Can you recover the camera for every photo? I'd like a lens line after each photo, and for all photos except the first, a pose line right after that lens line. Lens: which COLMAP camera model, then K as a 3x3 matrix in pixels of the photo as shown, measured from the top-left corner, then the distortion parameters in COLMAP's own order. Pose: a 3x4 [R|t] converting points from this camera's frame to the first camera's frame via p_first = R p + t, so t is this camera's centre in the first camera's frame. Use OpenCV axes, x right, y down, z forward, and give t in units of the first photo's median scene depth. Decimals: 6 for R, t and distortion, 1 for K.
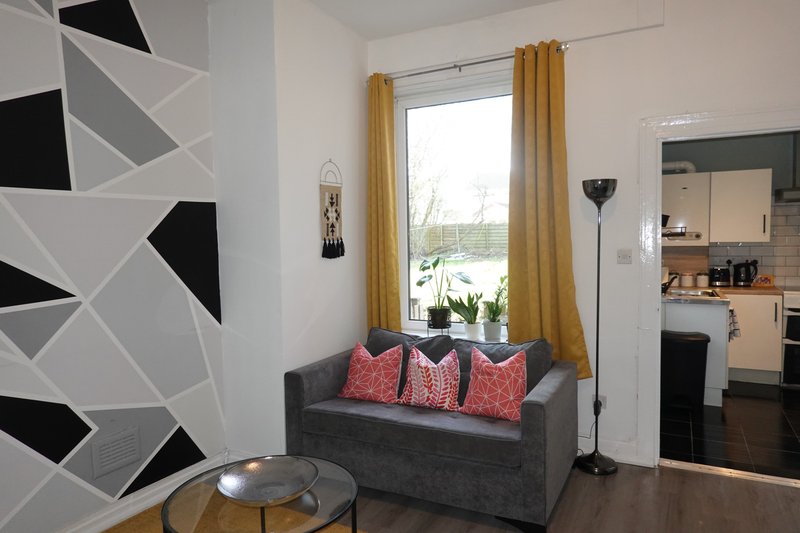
lens RADIAL K [[537.2, 0, 404.6], [0, 537.2, 266.1], [0, 0, 1]] dist [0.011455, 0.003335]
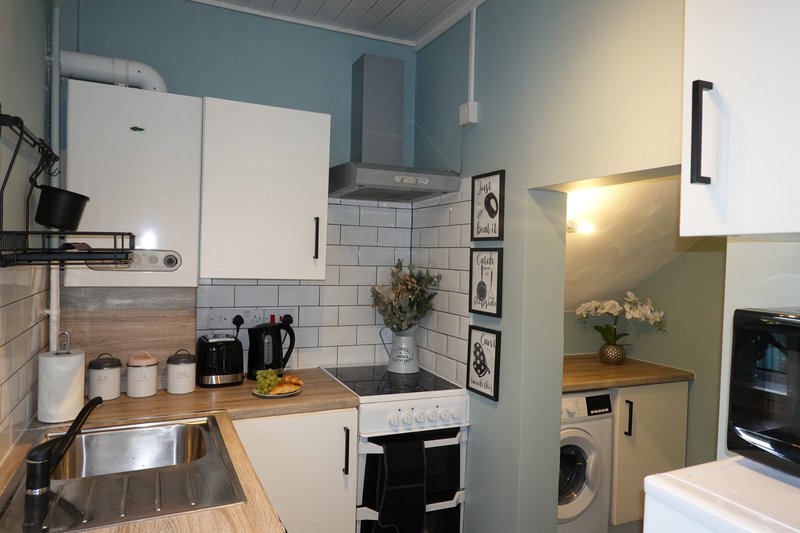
lens RADIAL K [[537.2, 0, 403.7], [0, 537.2, 267.2], [0, 0, 1]] dist [0.011455, 0.003335]
pose [[0.620489, 0.015175, 0.784068, 0.350133], [-0.000585, 0.999821, -0.018888, -0.044464], [-0.784215, 0.011261, 0.620387, 0.639250]]
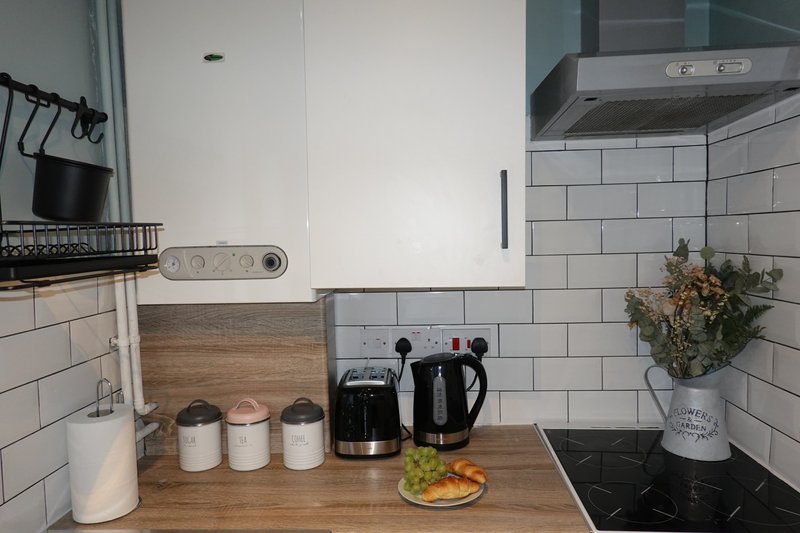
lens RADIAL K [[537.2, 0, 402.1], [0, 537.2, 267.3], [0, 0, 1]] dist [0.011455, 0.003335]
pose [[0.917028, -0.031608, 0.397569, 0.503165], [0.029277, 0.999500, 0.011932, -0.054673], [-0.397747, 0.000697, 0.917495, 0.760582]]
